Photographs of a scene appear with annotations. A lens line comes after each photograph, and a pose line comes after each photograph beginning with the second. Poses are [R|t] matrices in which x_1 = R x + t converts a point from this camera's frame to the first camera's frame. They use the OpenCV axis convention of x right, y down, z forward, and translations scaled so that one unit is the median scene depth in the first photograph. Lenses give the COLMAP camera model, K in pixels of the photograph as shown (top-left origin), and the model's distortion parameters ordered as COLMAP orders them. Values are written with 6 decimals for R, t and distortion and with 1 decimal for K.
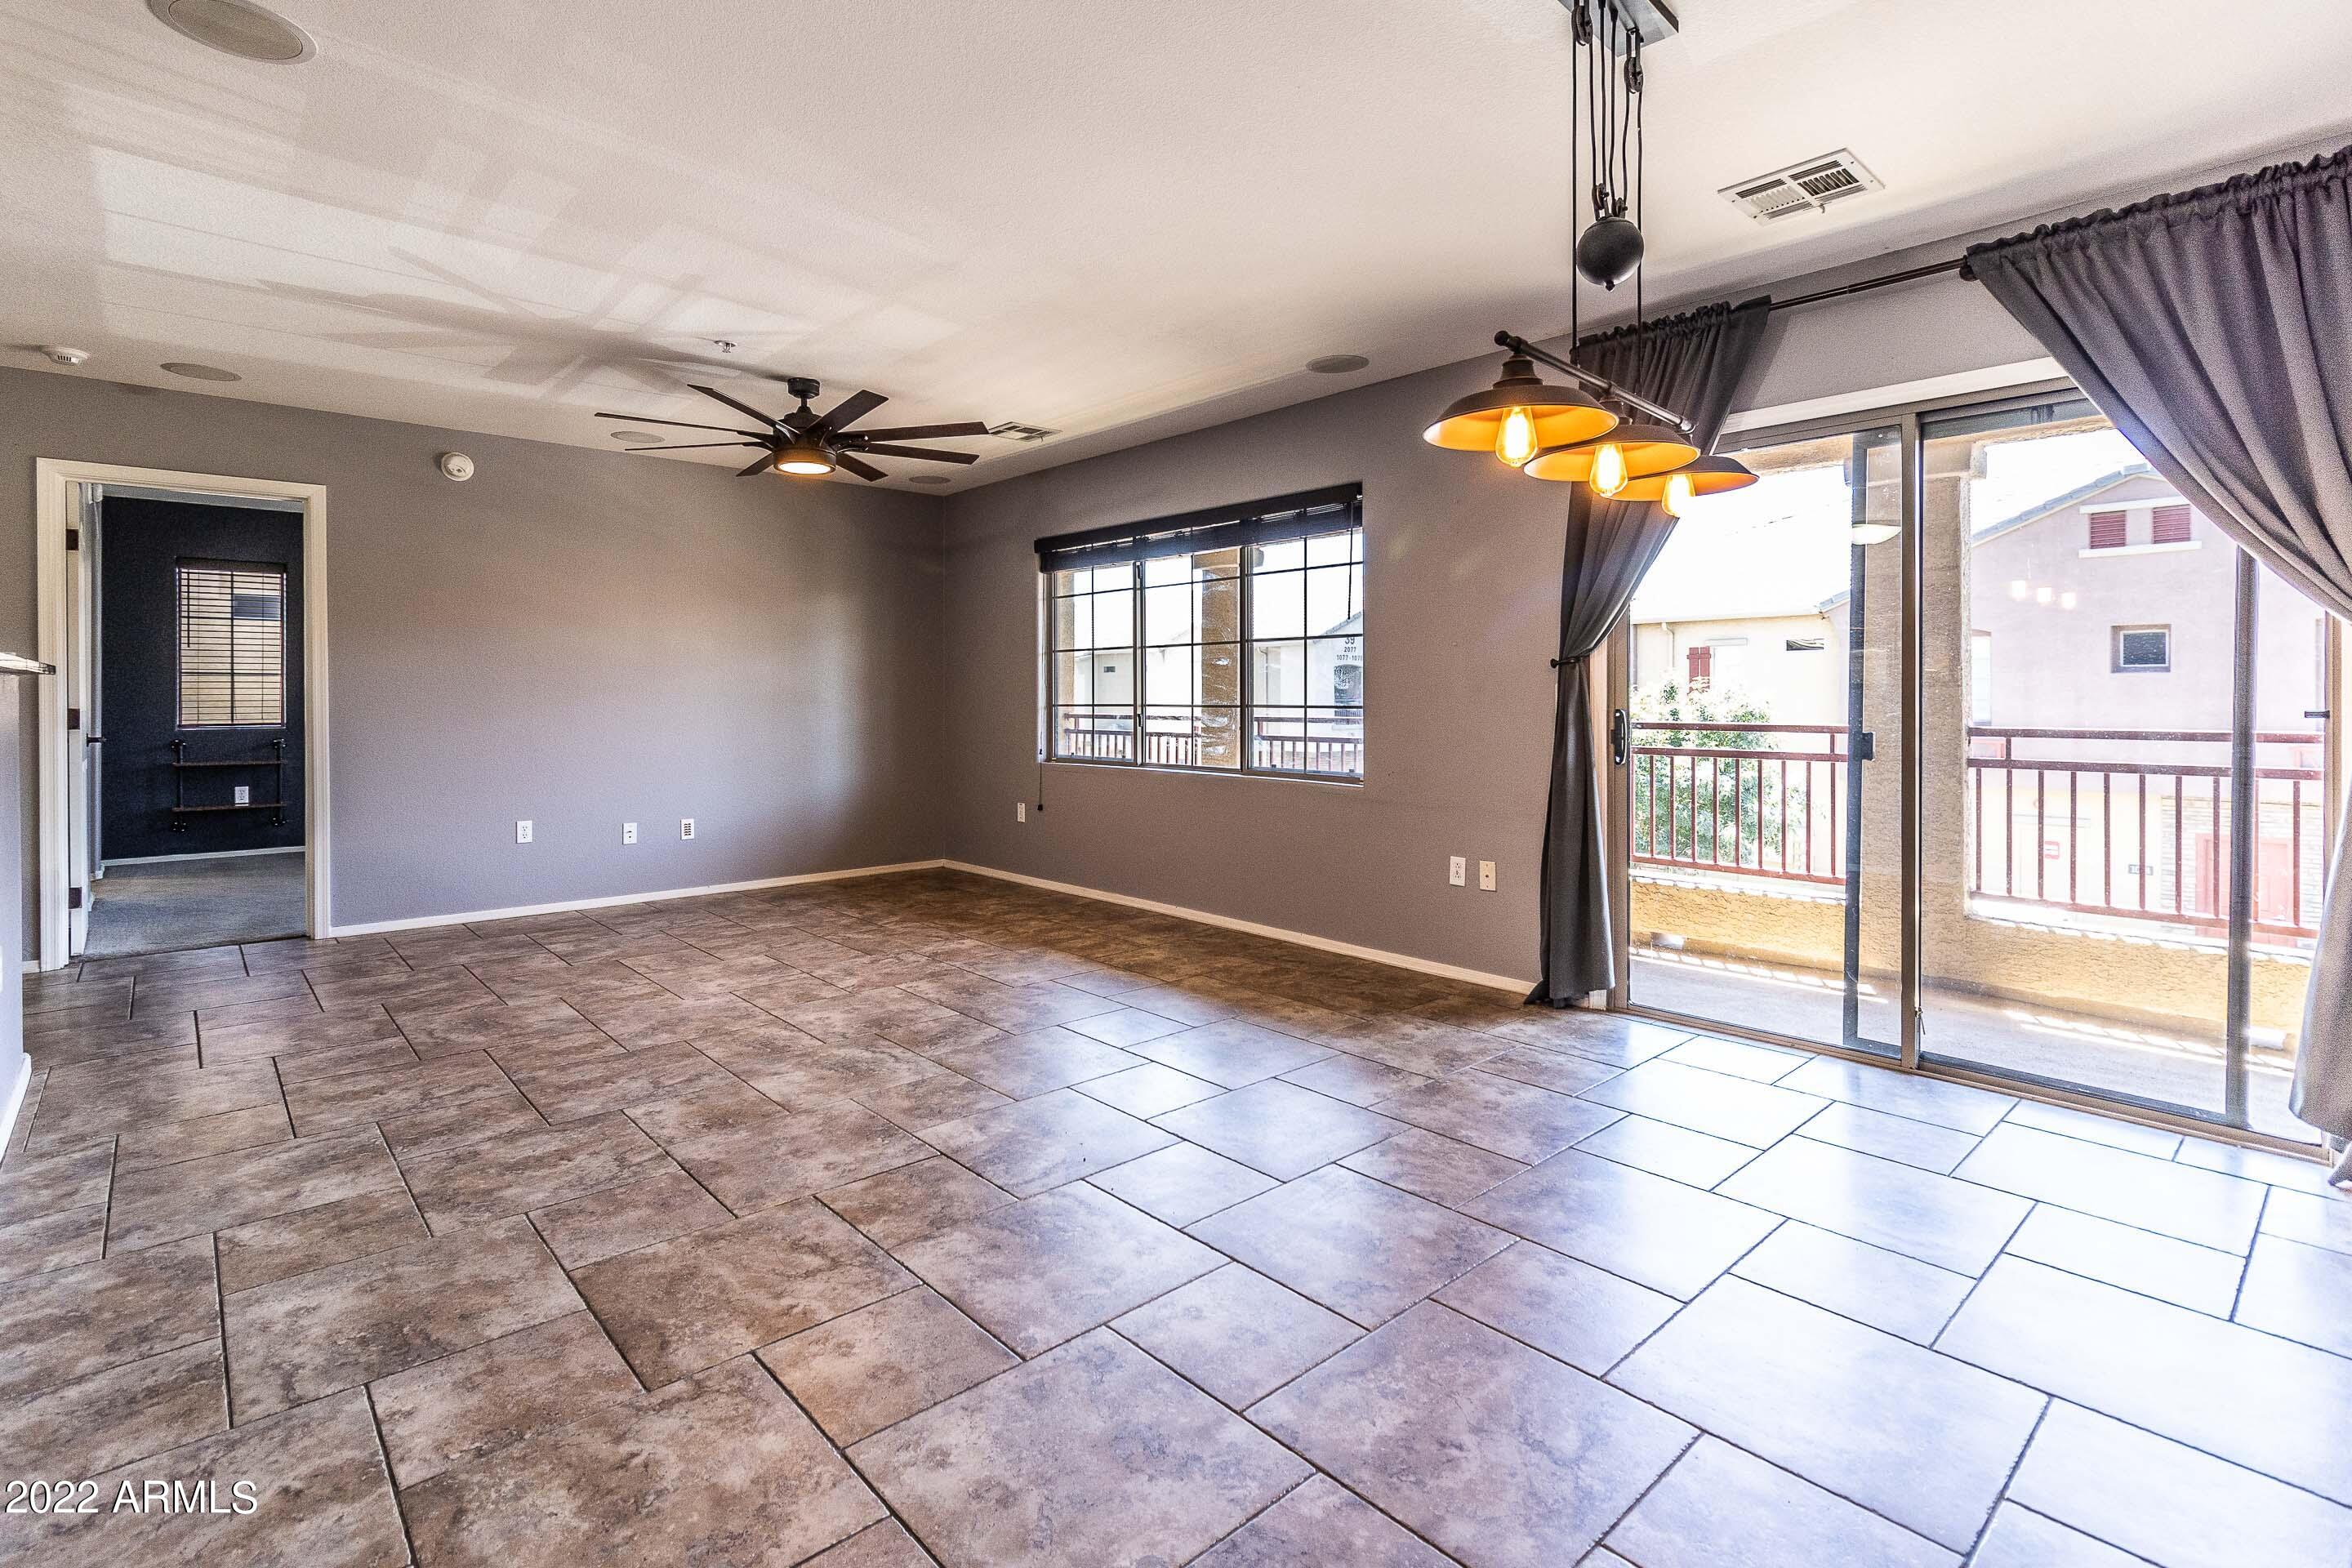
lens RADIAL K [[1108.6, 0, 1187.8], [0, 1108.6, 708.5], [0, 0, 1]] dist [0.001077, 0.000415]
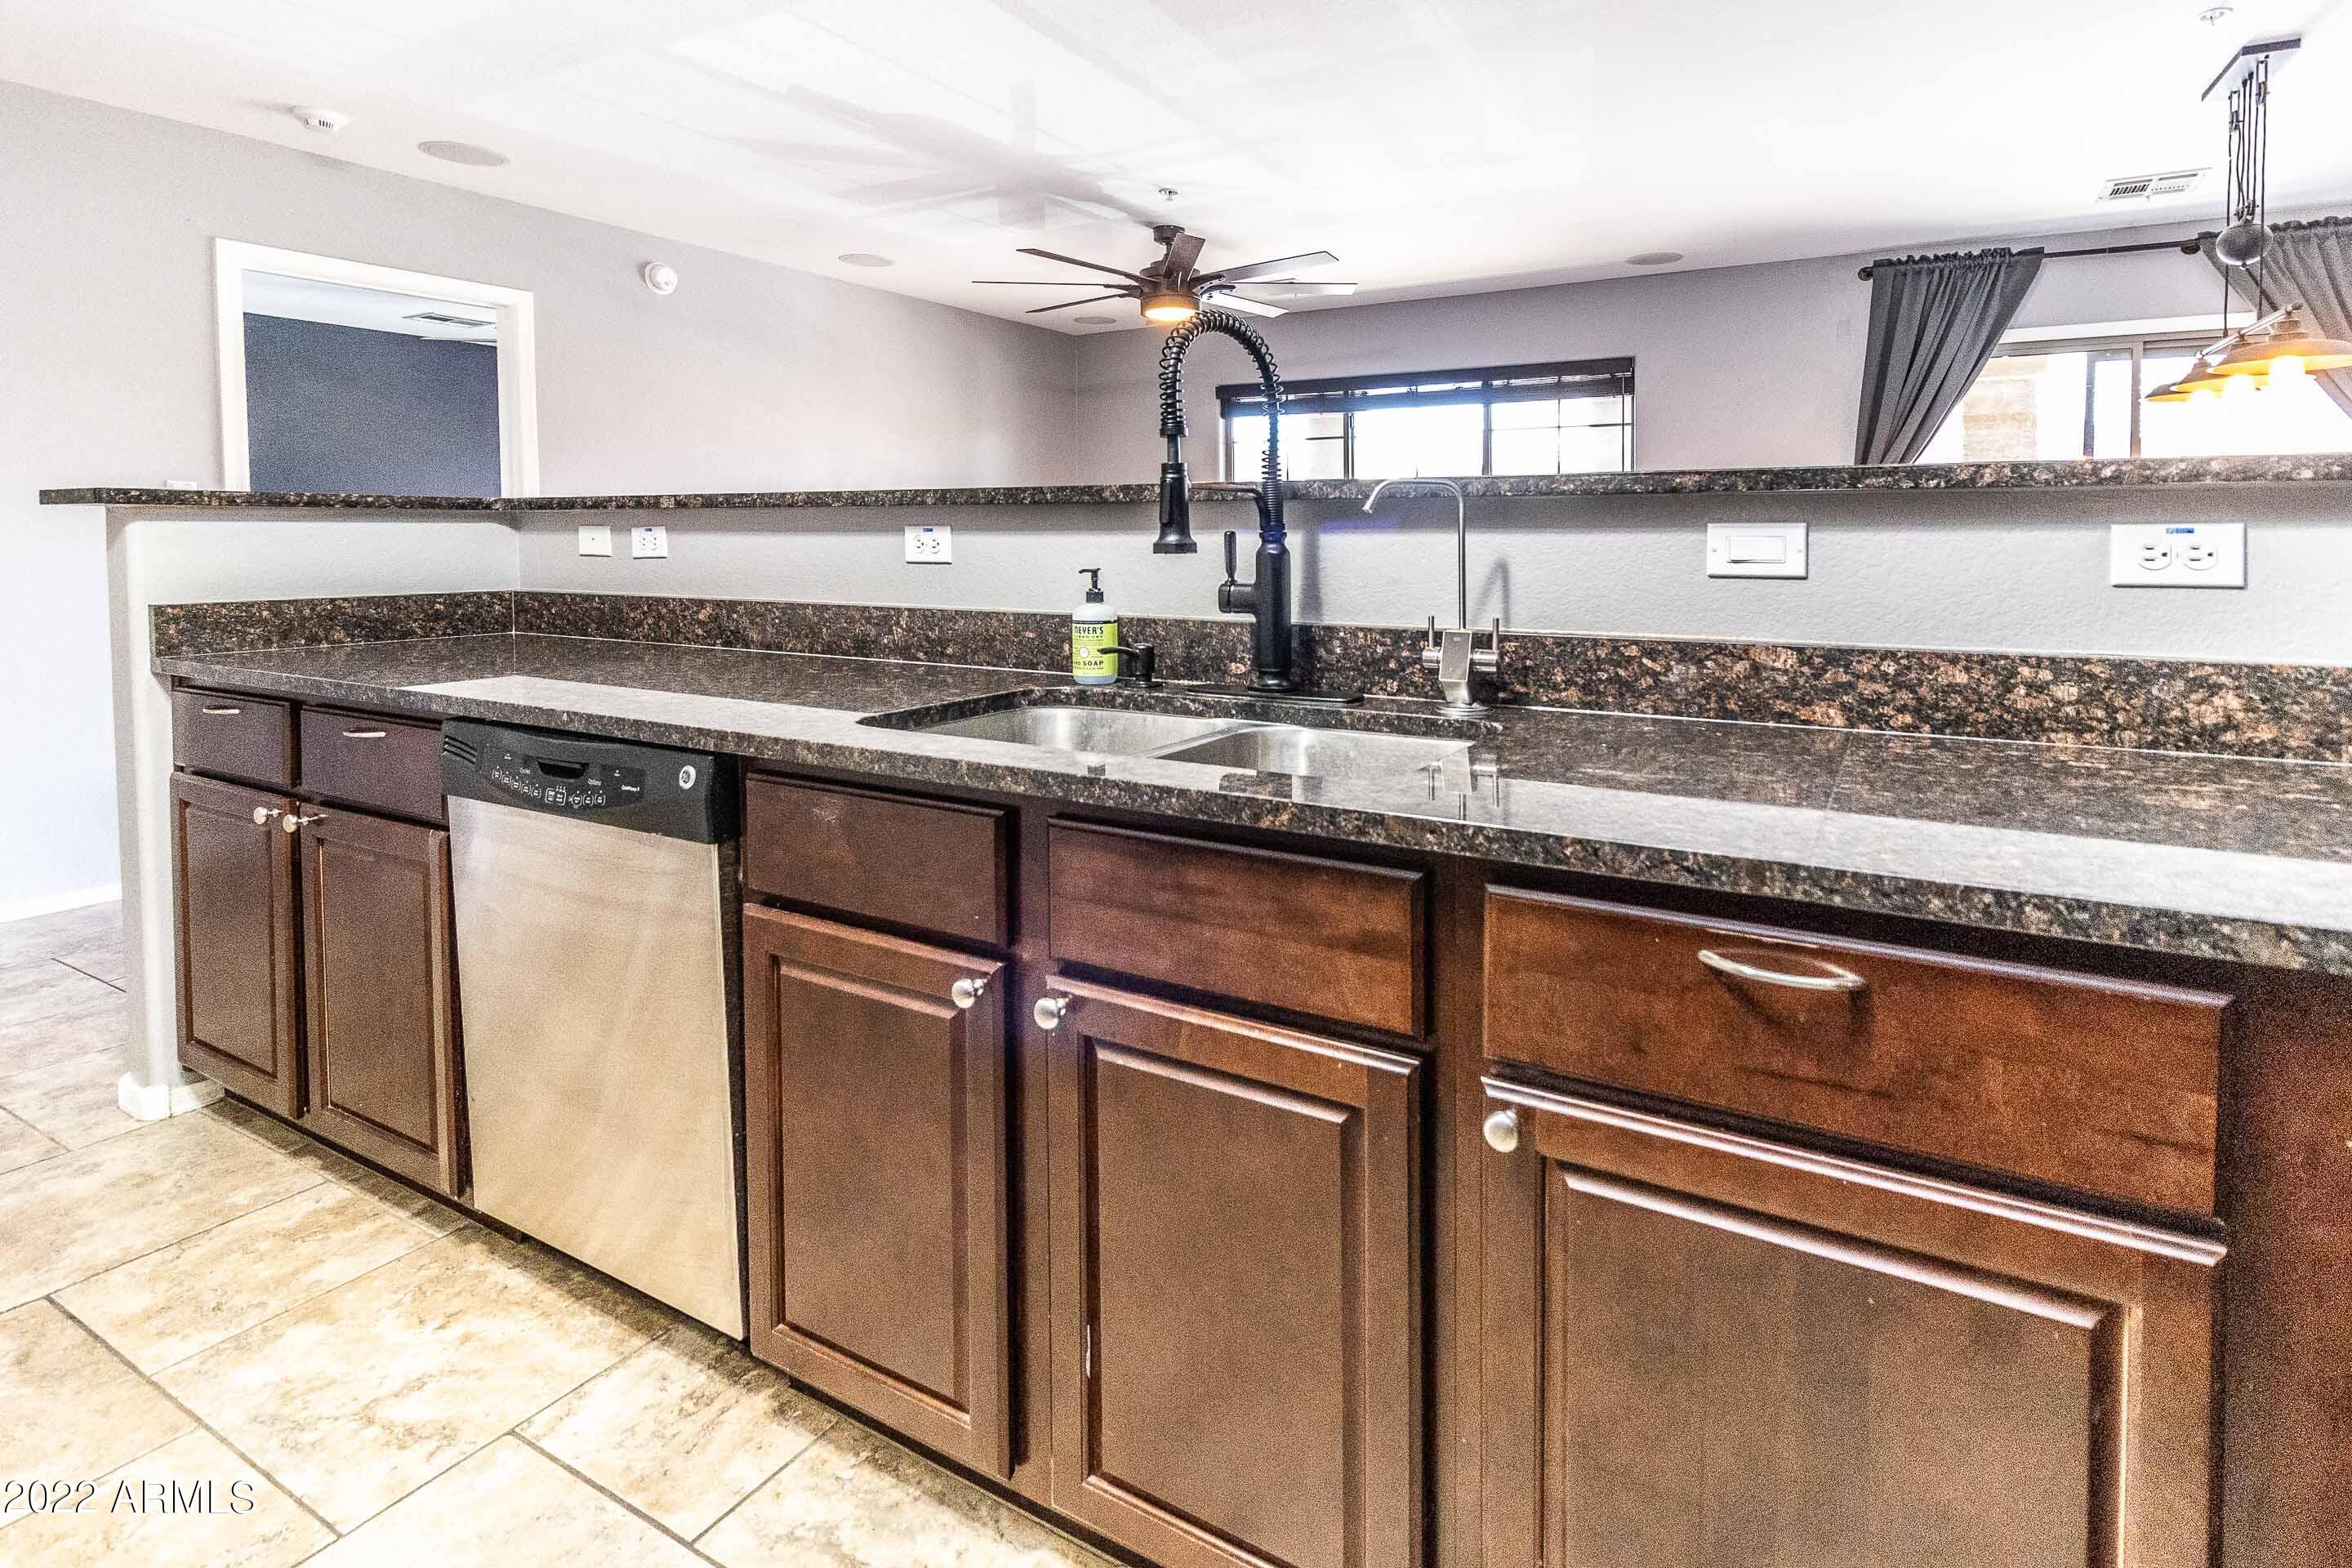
lens RADIAL K [[1108.6, 0, 1283.4], [0, 1108.6, 570.7], [0, 0, 1]] dist [0.001077, 0.000415]
pose [[0.946085, -0.011576, 0.323713, -0.585241], [0.004624, 0.999742, 0.022238, -0.001942], [-0.323887, -0.019543, 0.945894, -0.008318]]
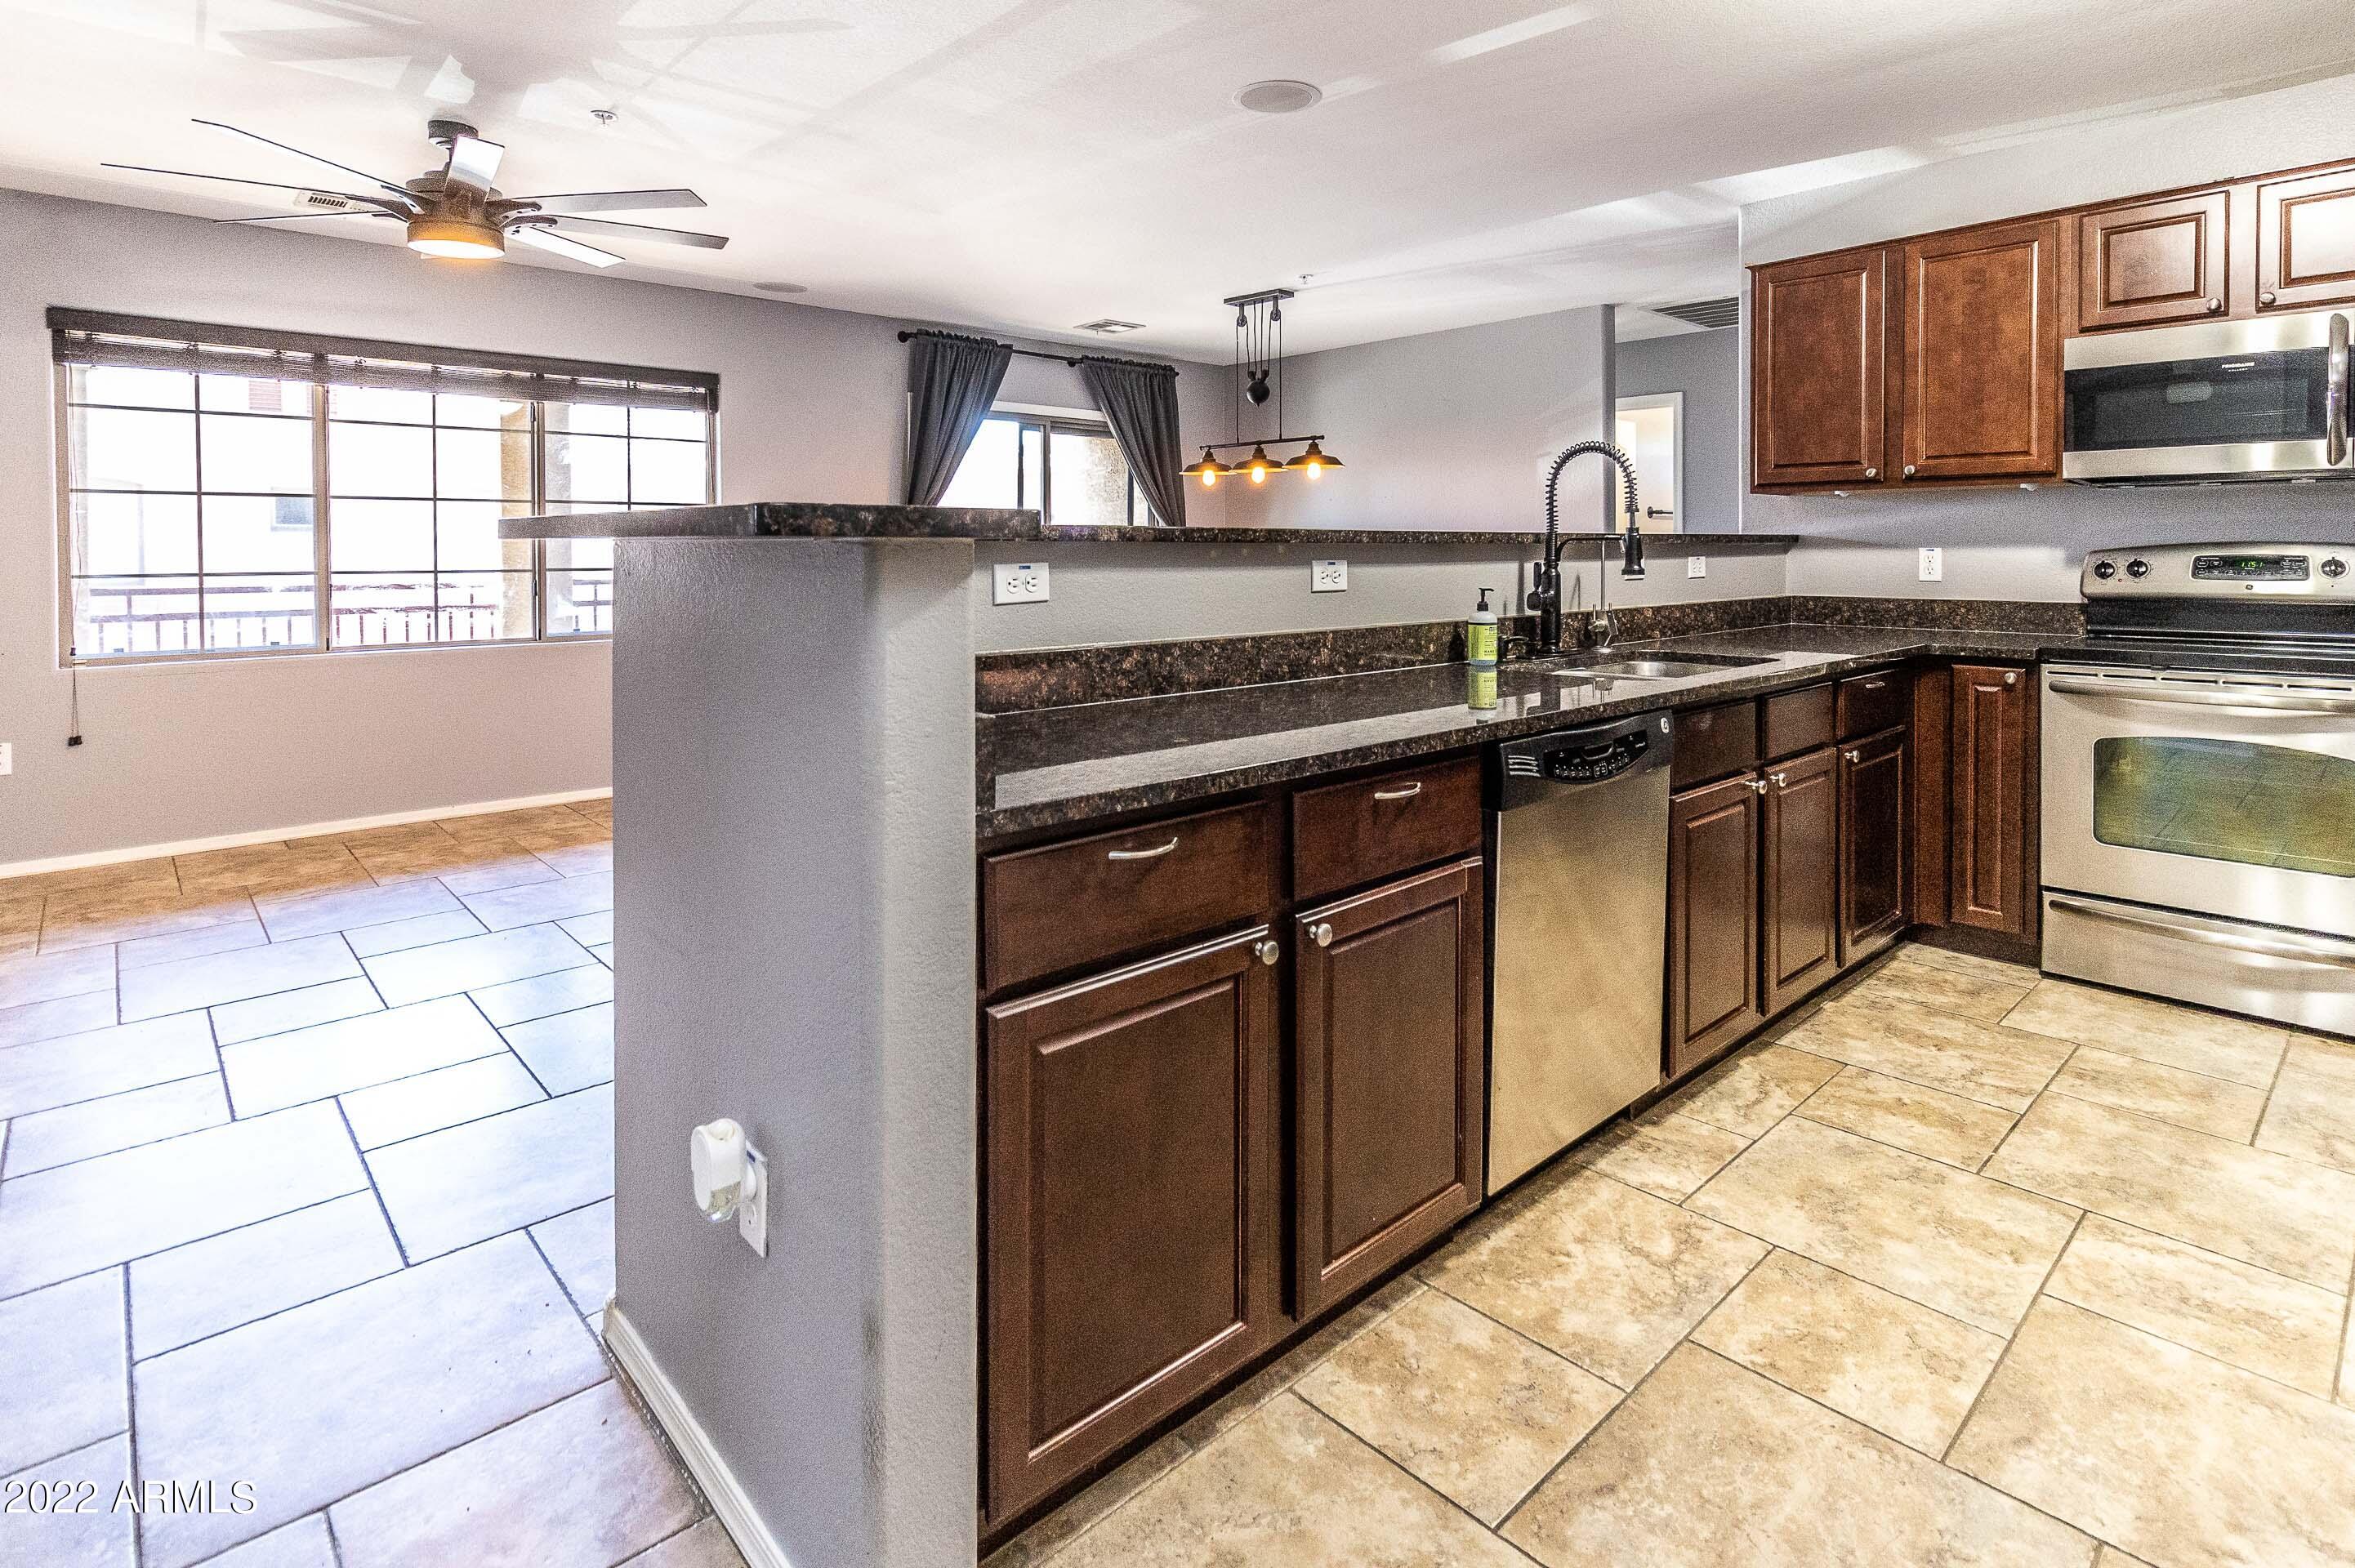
lens RADIAL K [[1180.6, 0, 1238.1], [0, 1180.6, 608.8], [0, 0, 1]] dist [-0.007829, 0.000865]
pose [[-0.001827, -0.050424, 0.998726, -1.090627], [0.011859, 0.998657, 0.050442, -0.014812], [-0.999928, 0.011936, -0.001227, 0.471812]]
